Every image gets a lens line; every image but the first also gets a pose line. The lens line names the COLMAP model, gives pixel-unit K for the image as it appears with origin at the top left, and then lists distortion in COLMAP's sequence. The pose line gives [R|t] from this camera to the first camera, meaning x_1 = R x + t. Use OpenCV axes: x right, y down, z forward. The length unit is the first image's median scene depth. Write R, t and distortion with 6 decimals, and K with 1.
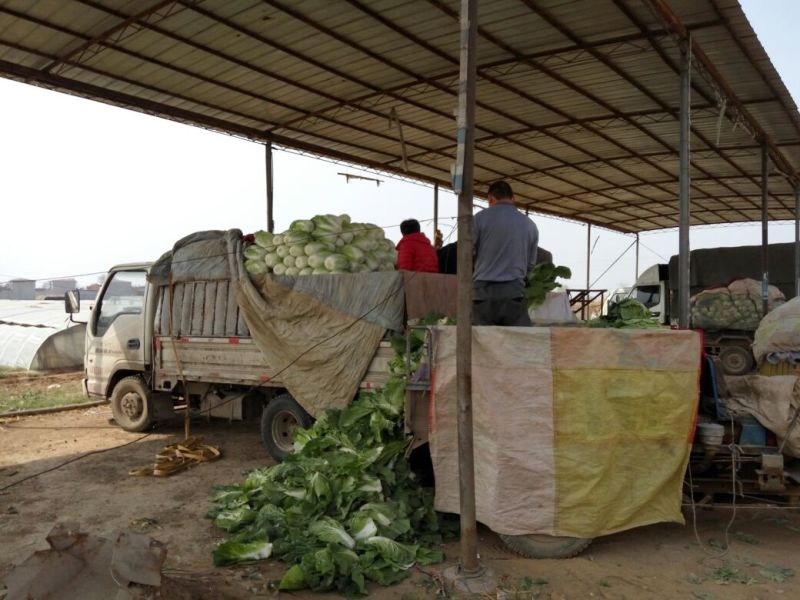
lens RADIAL K [[692.7, 0, 400.0], [0, 692.7, 300.0], [0, 0, 1]] dist [0.147219, -0.253117]
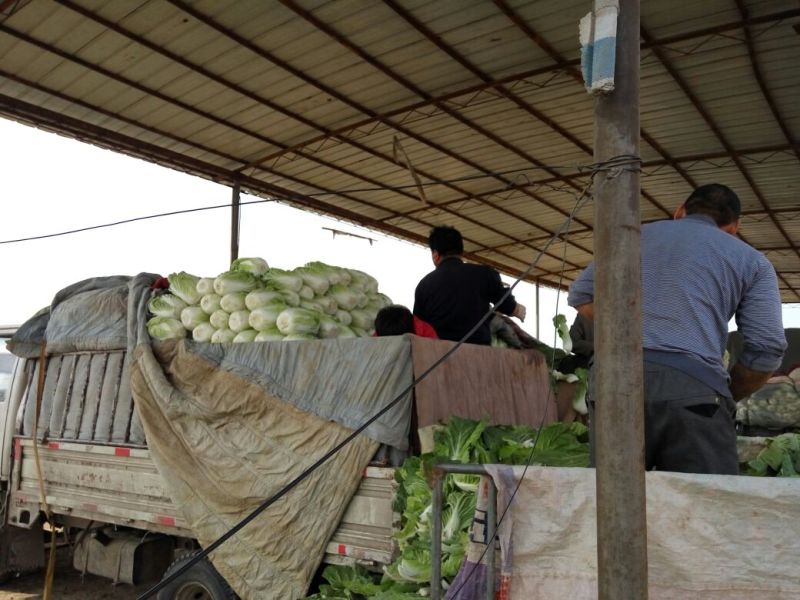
lens RADIAL K [[692.7, 0, 400.0], [0, 692.7, 300.0], [0, 0, 1]] dist [0.147219, -0.253117]
pose [[0.999727, 0.020290, 0.011605, -0.009619], [-0.018832, 0.993267, -0.114310, -0.005997], [-0.013846, 0.114060, 0.993377, 0.373763]]
